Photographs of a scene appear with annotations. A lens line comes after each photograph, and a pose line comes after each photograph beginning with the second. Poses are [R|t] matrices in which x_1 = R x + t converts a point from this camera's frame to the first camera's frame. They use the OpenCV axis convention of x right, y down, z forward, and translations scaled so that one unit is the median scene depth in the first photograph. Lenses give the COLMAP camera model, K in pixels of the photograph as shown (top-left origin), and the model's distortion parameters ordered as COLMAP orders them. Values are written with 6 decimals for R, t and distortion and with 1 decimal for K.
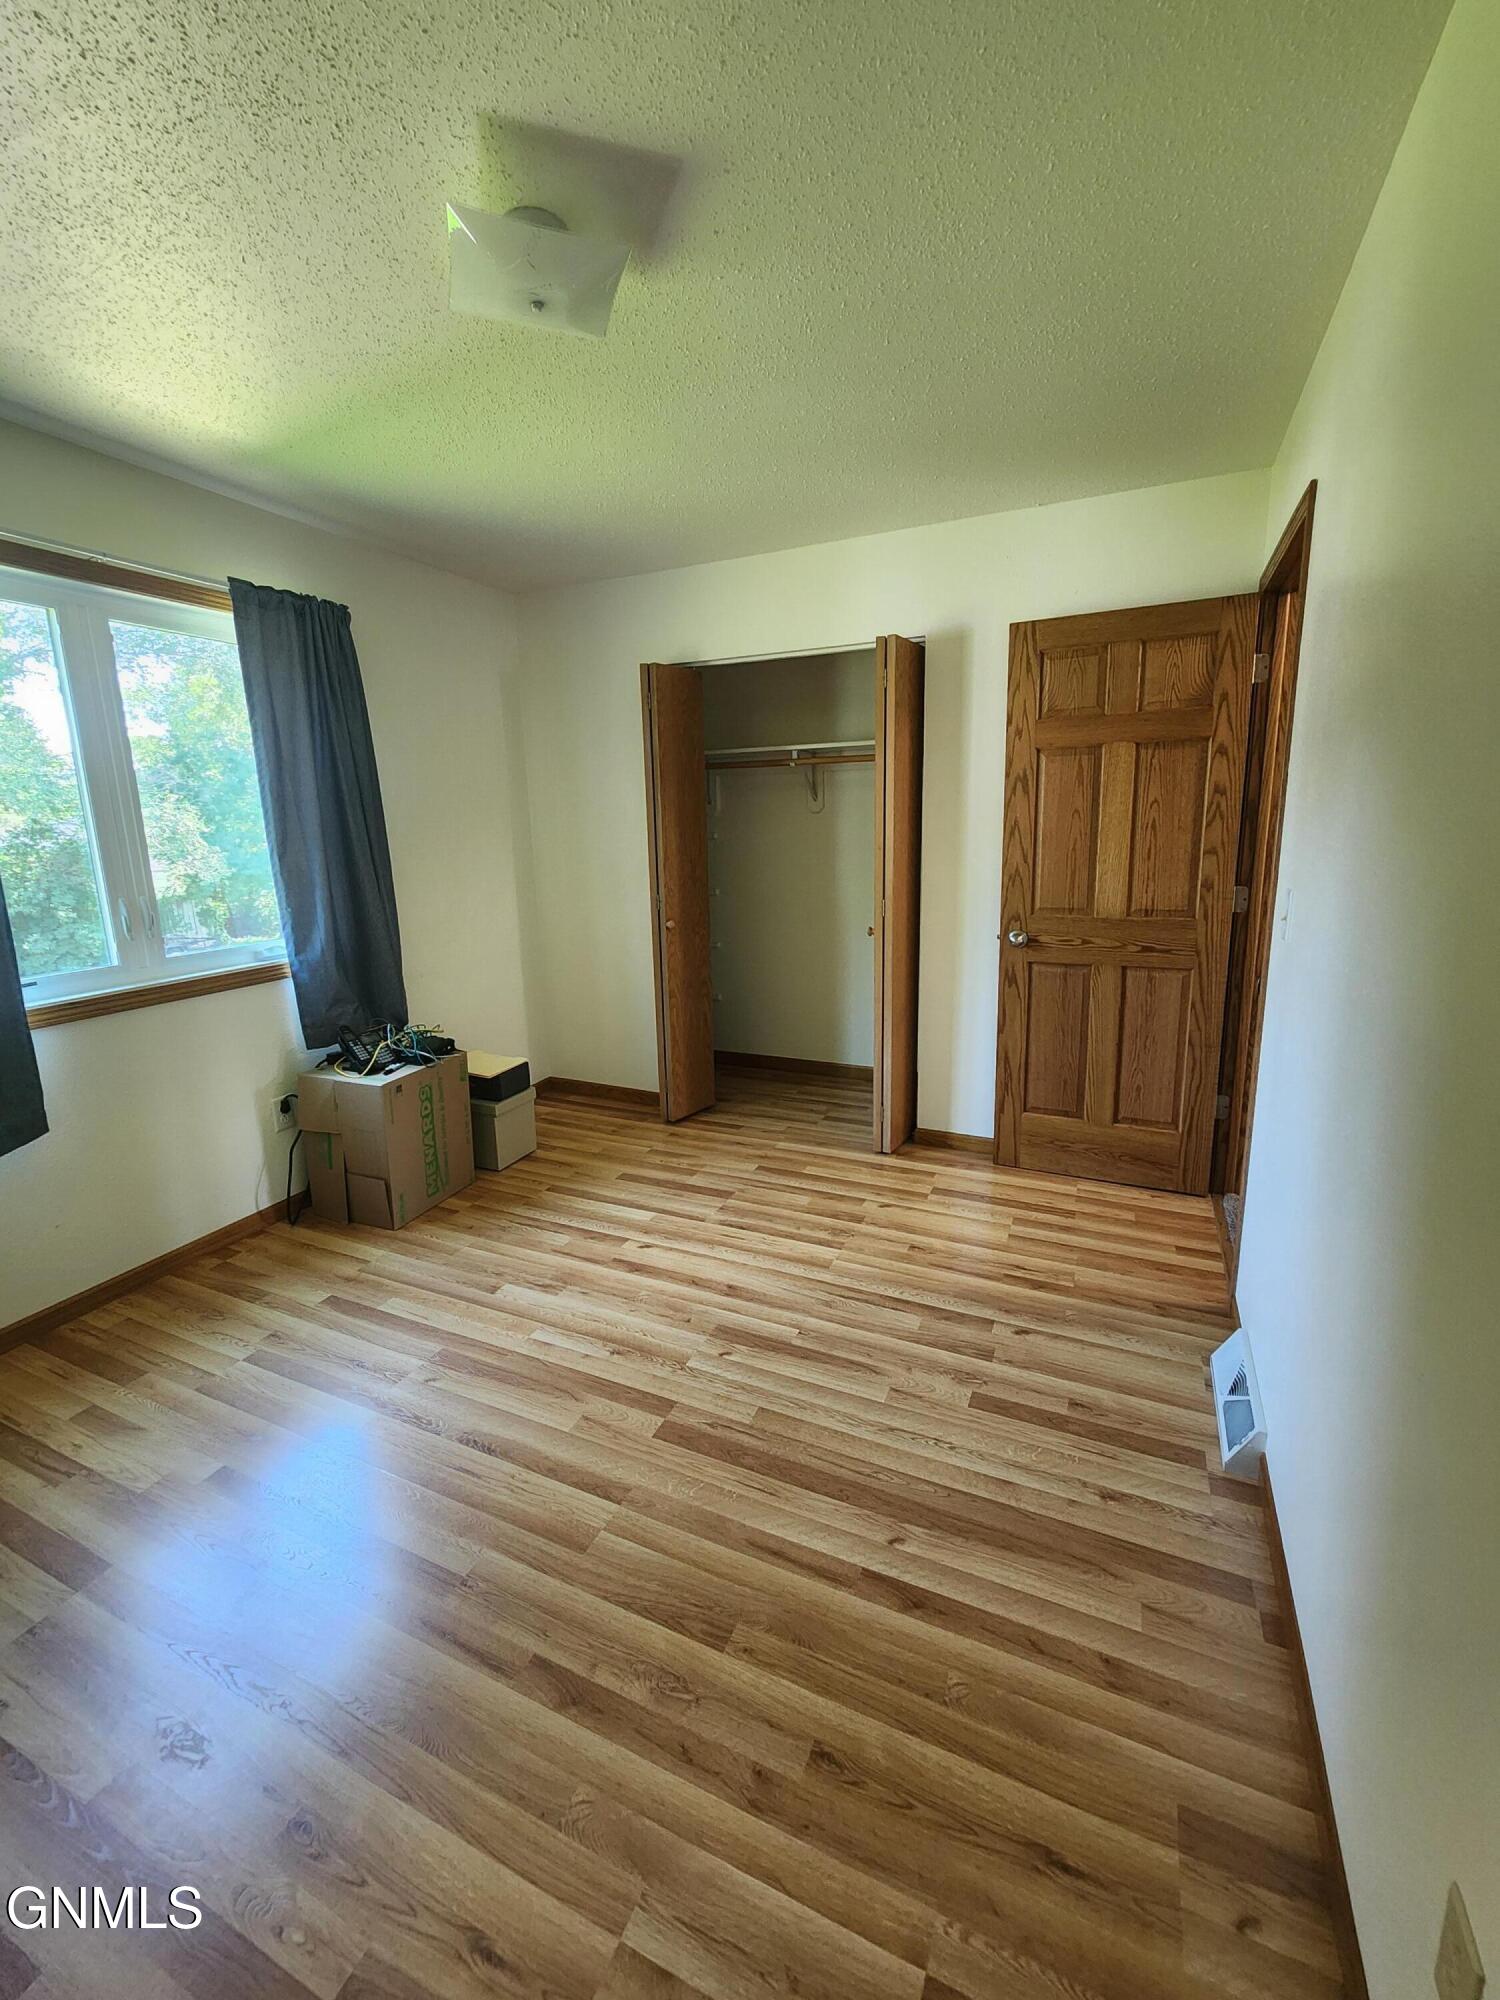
lens RADIAL K [[822.7, 0, 742.0], [0, 822.7, 1001.7], [0, 0, 1]] dist [0.001114, -0.000100]
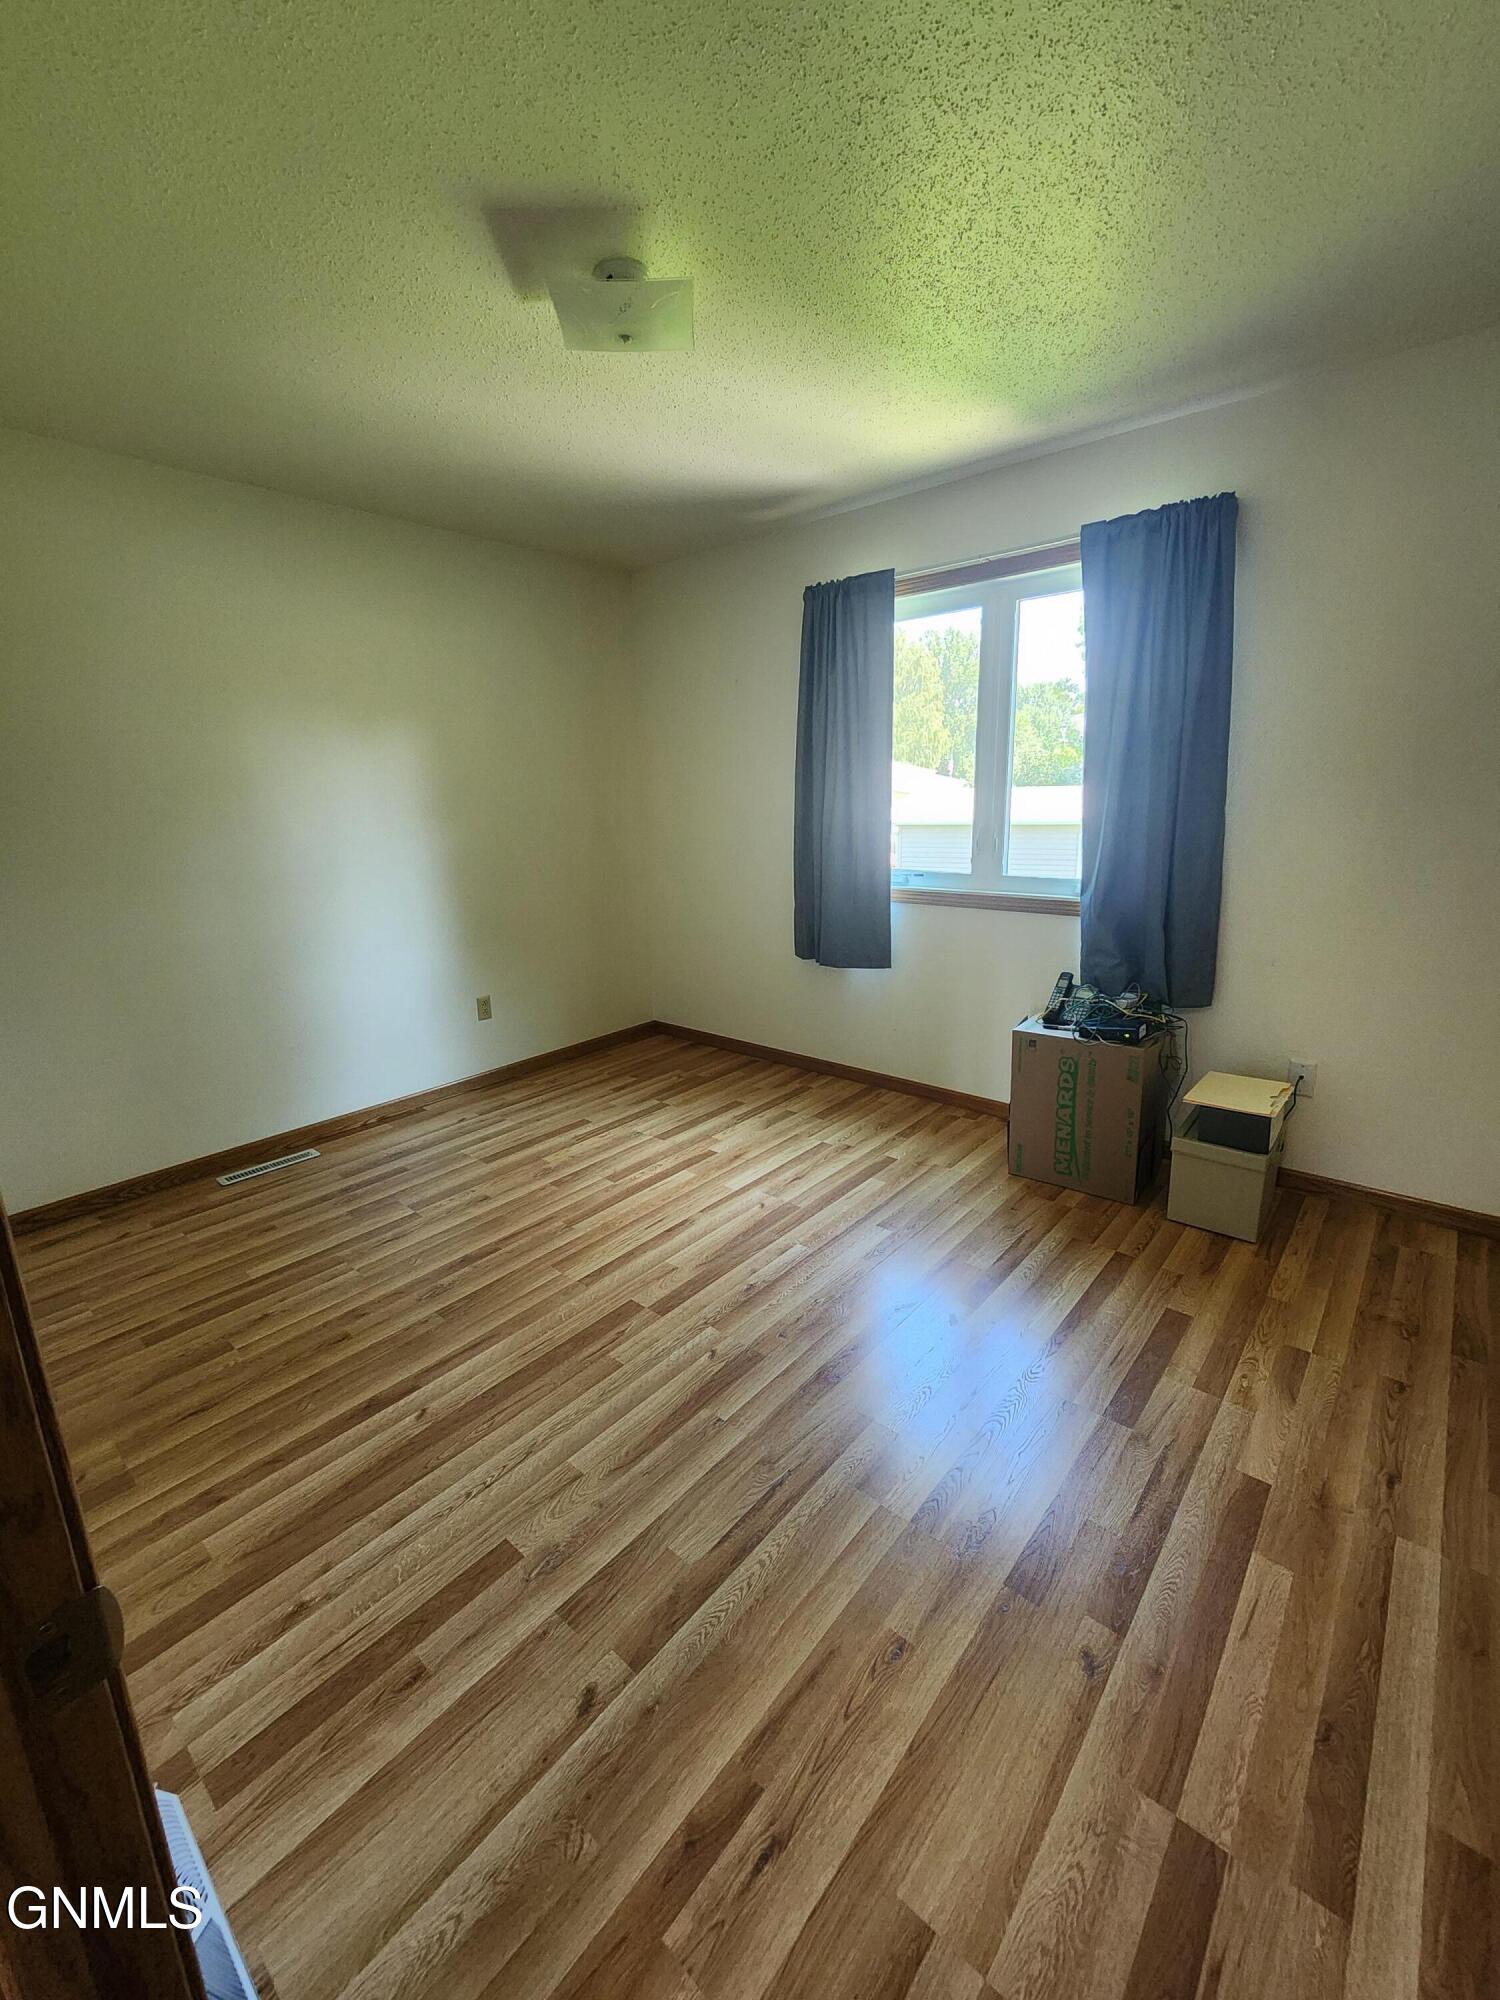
lens RADIAL K [[822.7, 0, 750.8], [0, 822.7, 995.5], [0, 0, 1]] dist [0.001114, -0.000100]
pose [[-0.272992, 0.264353, -0.924982, 0.748927], [-0.177299, 0.931208, 0.318459, -0.264025], [0.945537, 0.250935, -0.207343, 1.173189]]
